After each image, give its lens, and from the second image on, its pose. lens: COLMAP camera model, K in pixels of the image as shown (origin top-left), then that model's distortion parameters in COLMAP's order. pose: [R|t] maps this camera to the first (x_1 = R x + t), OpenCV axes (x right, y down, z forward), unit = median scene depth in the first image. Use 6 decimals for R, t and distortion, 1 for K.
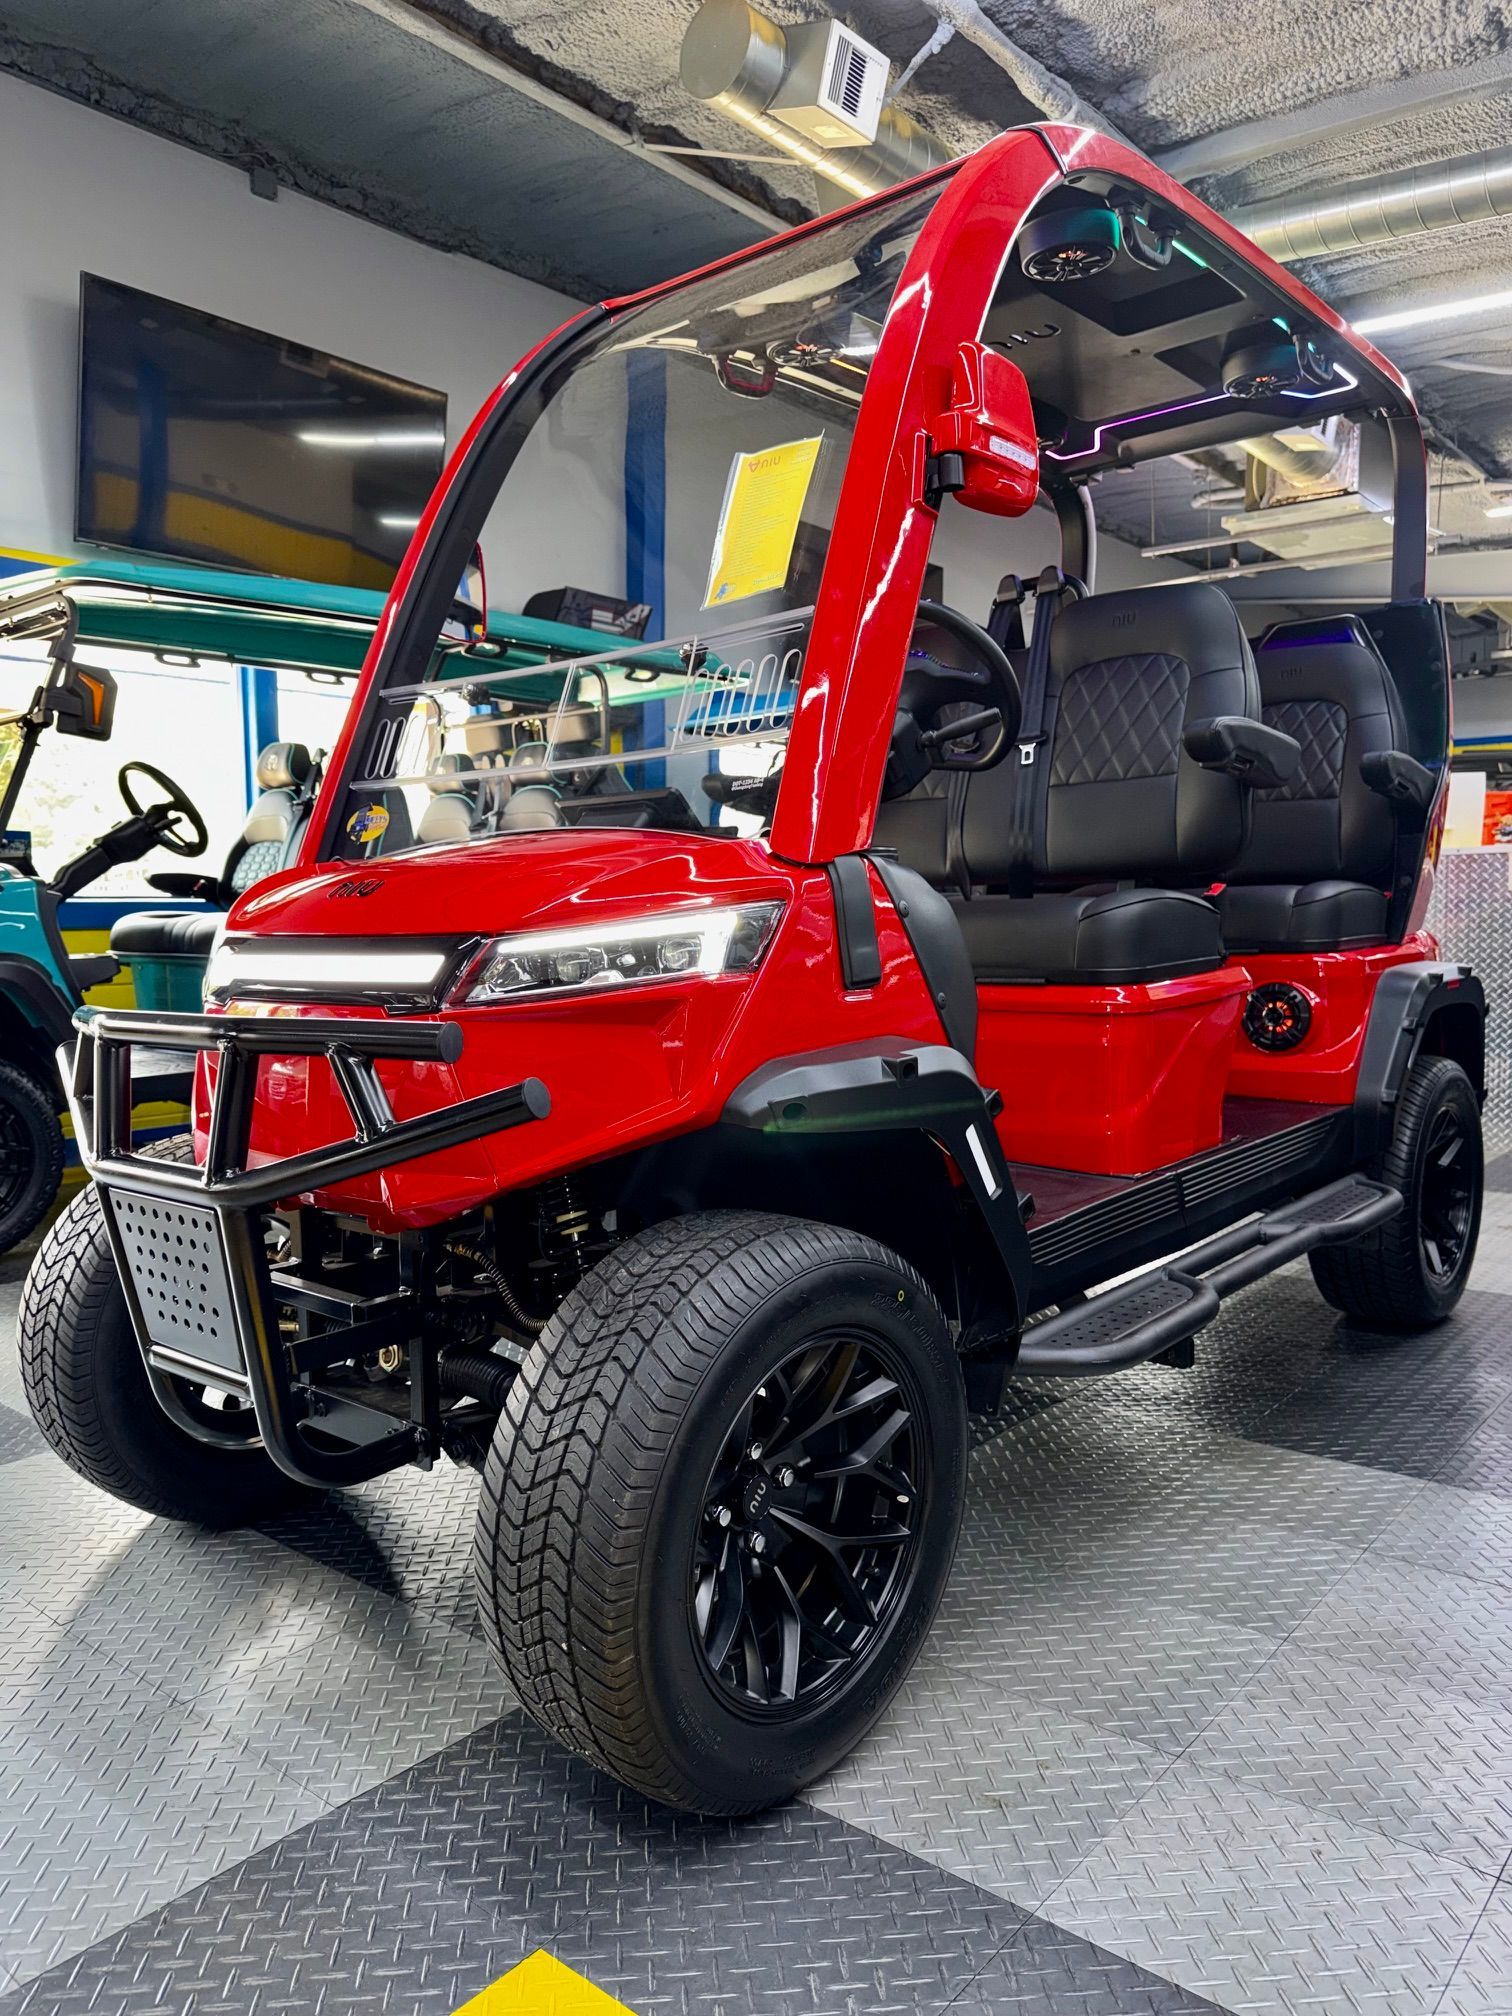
lens RADIAL K [[1437.5, 0, 756.1], [0, 1437.5, 1013.0], [0, 0, 1]] dist [0.022536, -0.038377]
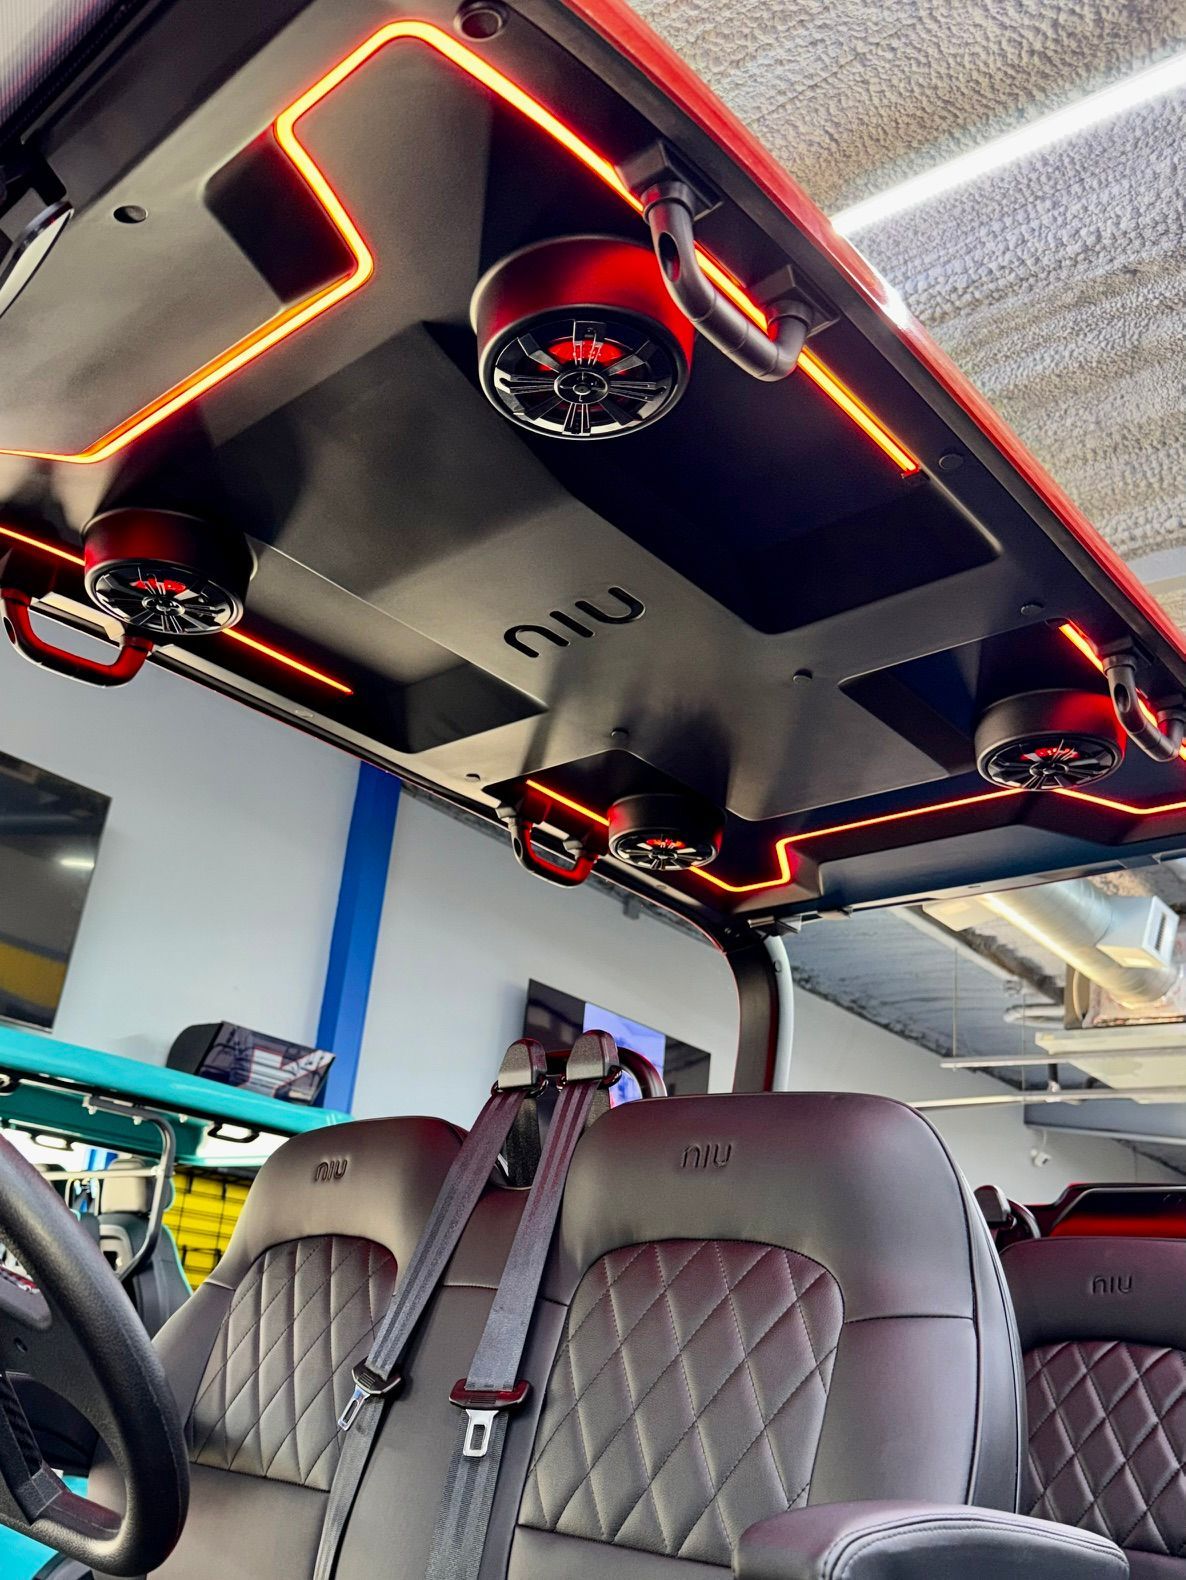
lens RADIAL K [[1414.1, 0, 484.6], [0, 1414.1, 1002.5], [0, 0, 1]] dist [0.170616, -0.386864]
pose [[0.991236, 0.103956, -0.081517, 0.119765], [-0.124530, 0.941241, -0.313938, -0.094506], [0.044091, 0.321338, 0.945938, 0.312542]]
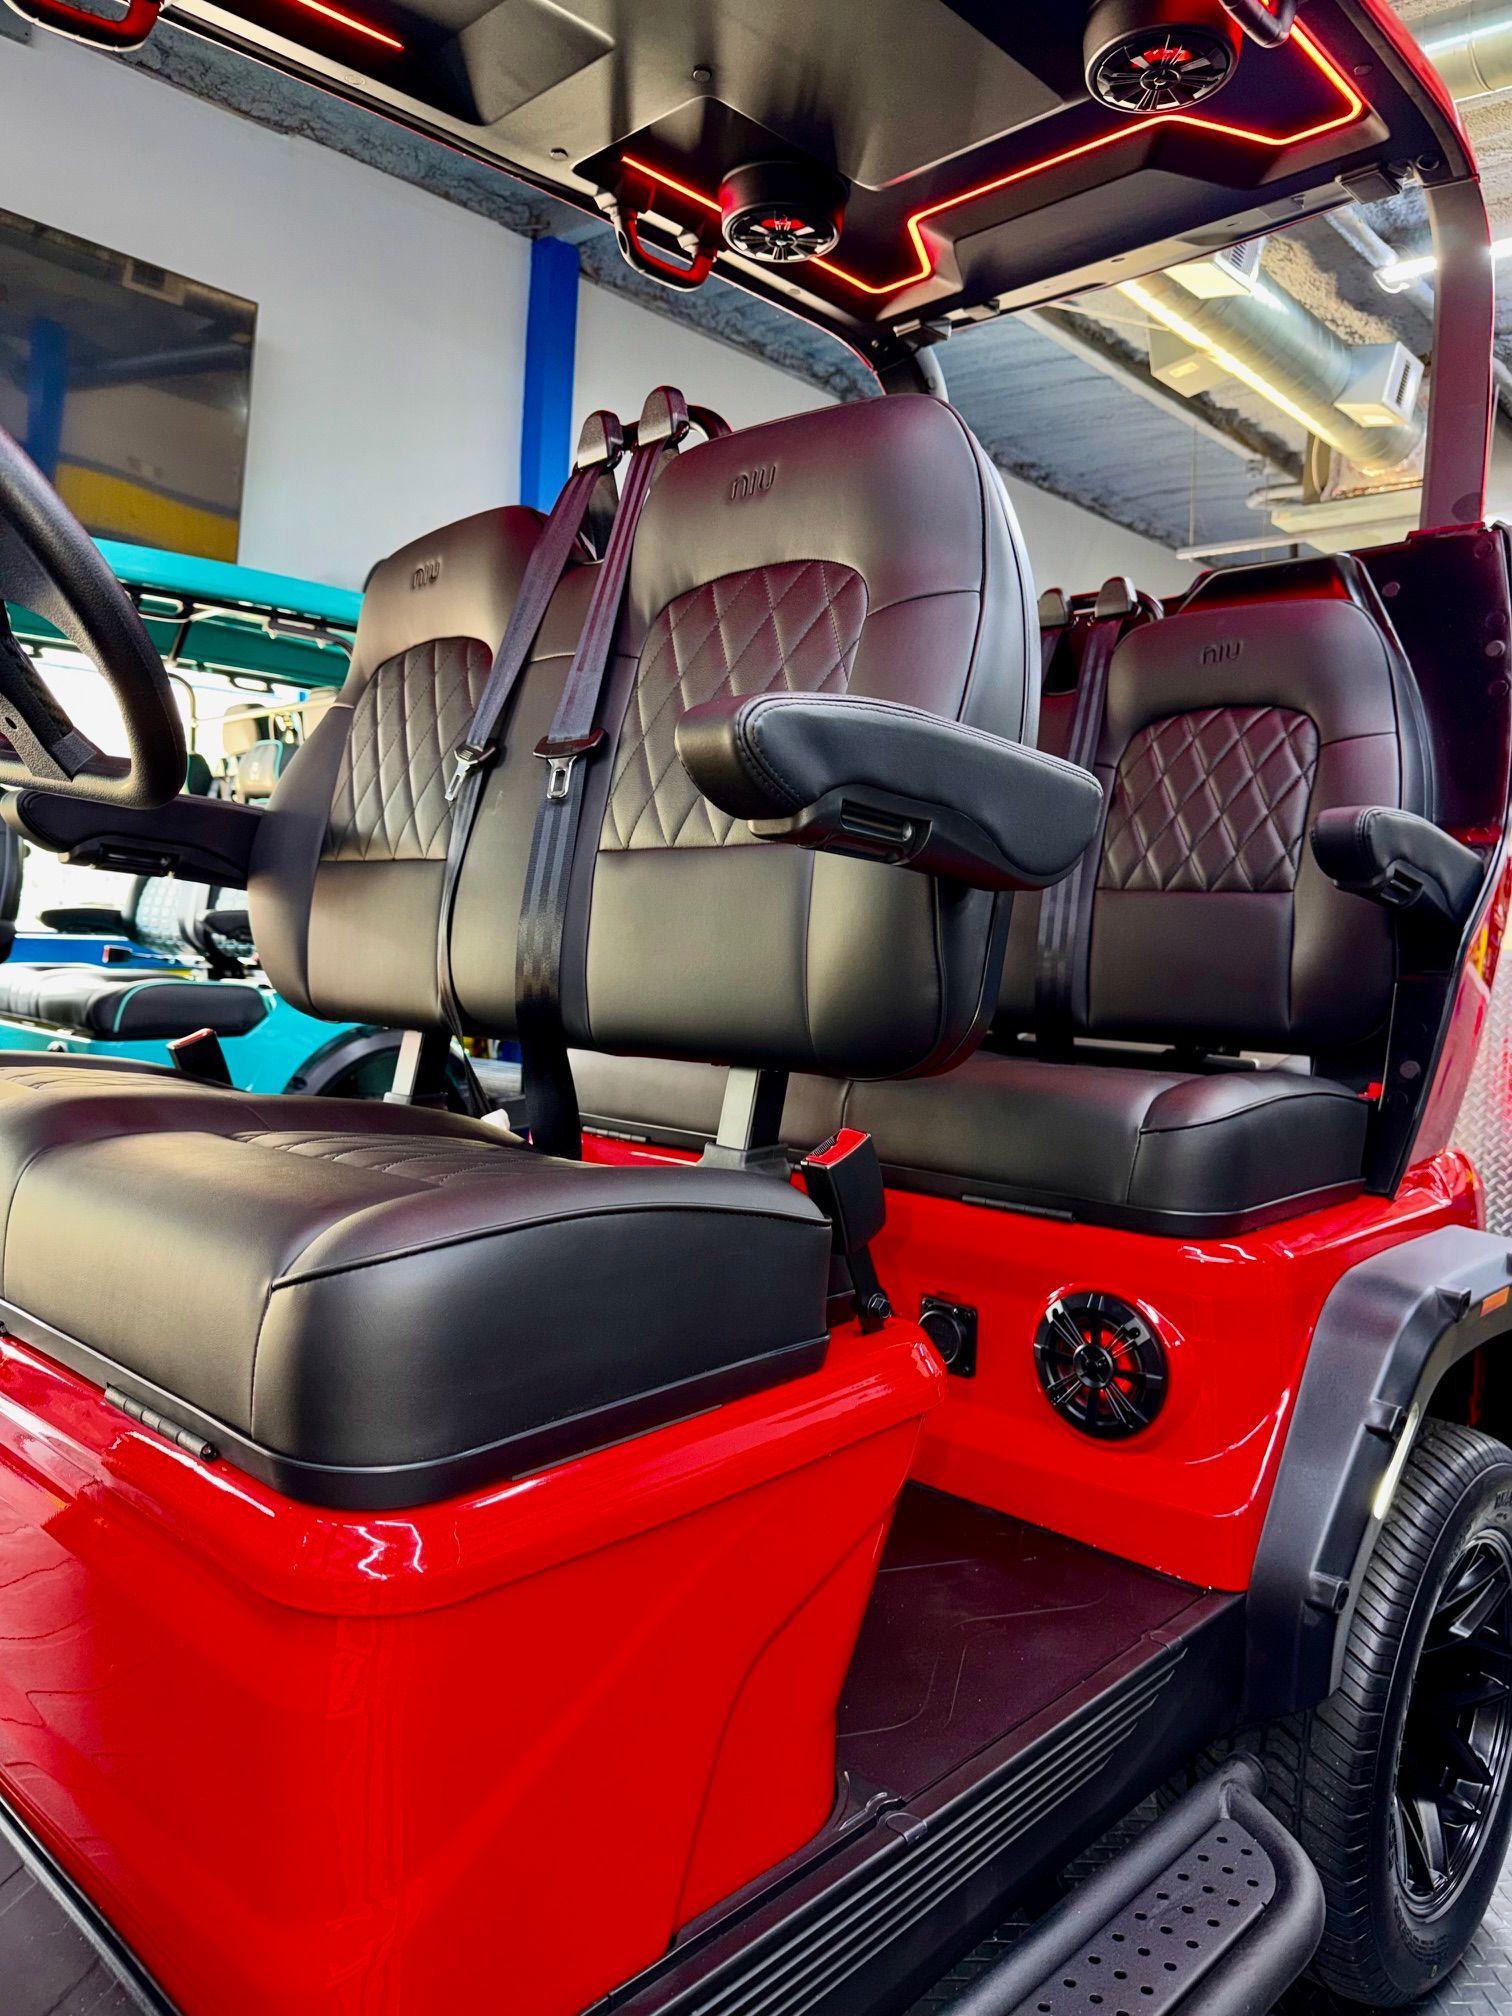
lens RADIAL K [[1437.5, 0, 756.1], [0, 1437.5, 1013.0], [0, 0, 1]] dist [0.022536, -0.038377]
pose [[0.997316, 0.050539, -0.052972, 0.157622], [-0.051405, 0.998564, -0.015109, -0.057569], [0.052132, 0.017792, 0.998482, 0.308731]]
